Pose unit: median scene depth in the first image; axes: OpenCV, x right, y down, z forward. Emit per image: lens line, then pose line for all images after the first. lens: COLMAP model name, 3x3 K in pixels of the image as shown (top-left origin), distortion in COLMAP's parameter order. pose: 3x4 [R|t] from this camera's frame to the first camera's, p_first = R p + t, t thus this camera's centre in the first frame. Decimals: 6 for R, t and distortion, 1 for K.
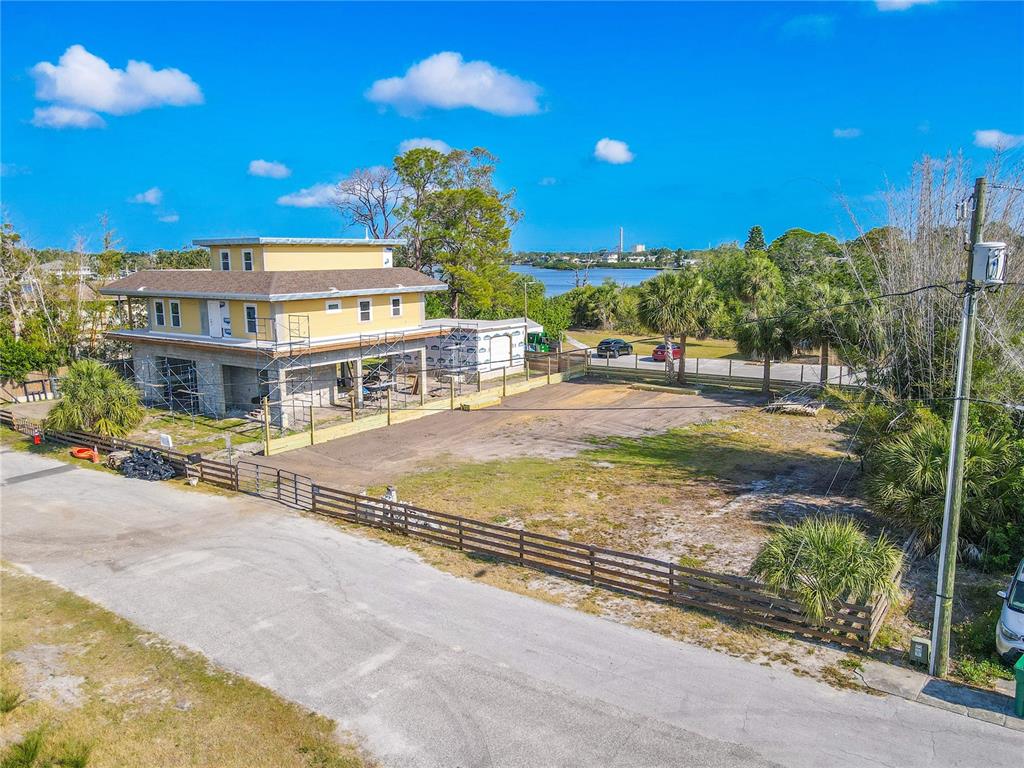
lens RADIAL K [[761.1, 0, 508.2], [0, 761.1, 382.2], [0, 0, 1]] dist [0.008341, 0.003037]
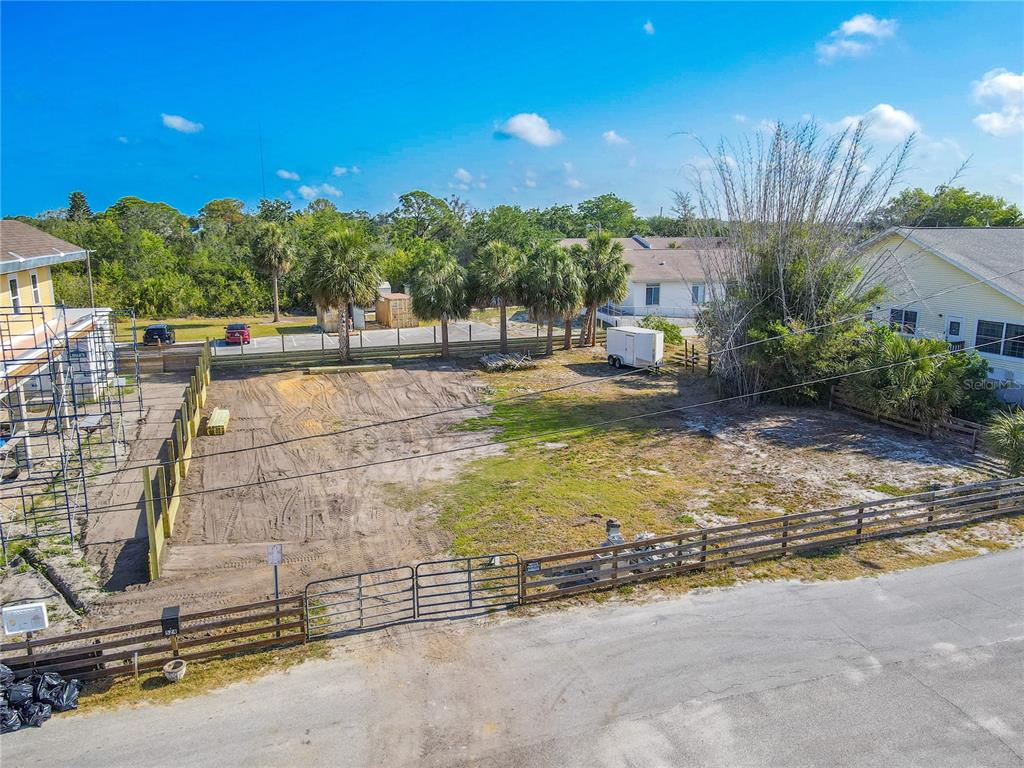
lens RADIAL K [[761.1, 0, 508.2], [0, 761.1, 382.2], [0, 0, 1]] dist [0.008341, 0.003037]
pose [[0.576184, -0.152674, 0.802933, -0.455848], [0.130422, 0.986985, 0.094080, -0.039734], [-0.806847, 0.050512, 0.588597, 0.406761]]
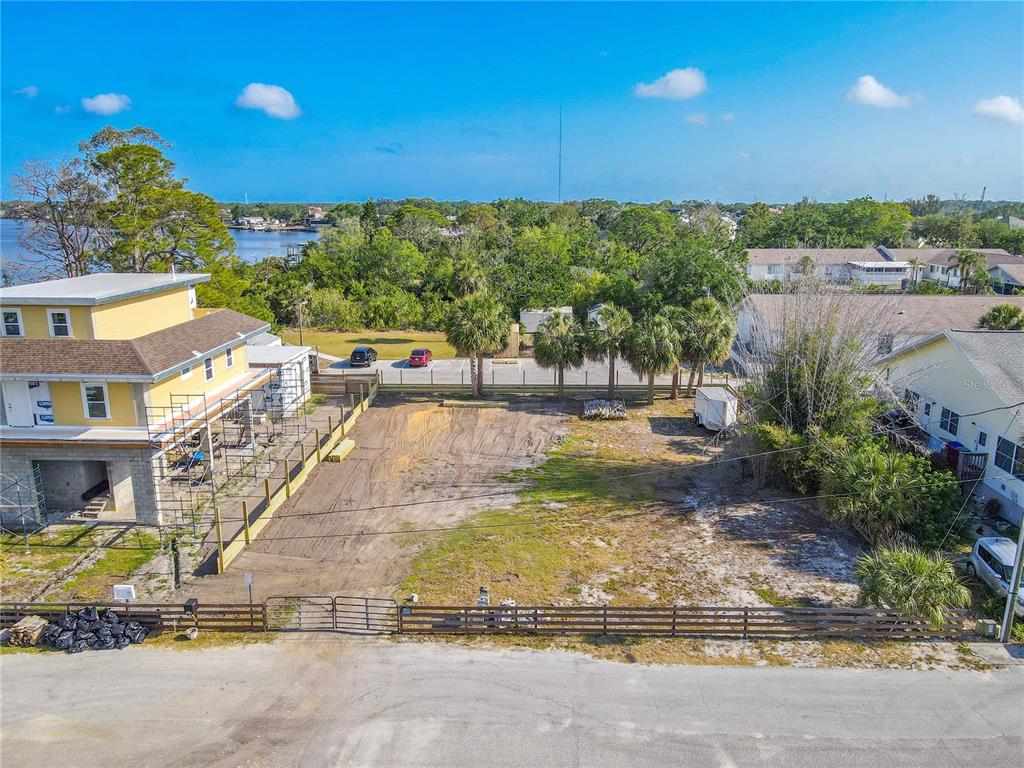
lens RADIAL K [[751.6, 0, 507.9], [0, 751.6, 384.6], [0, 0, 1]] dist [0.011702, 0.007030]
pose [[0.832481, -0.117455, 0.541461, -0.385900], [0.080401, 0.992537, 0.091688, -0.131445], [-0.548189, -0.032794, 0.835711, 0.103553]]
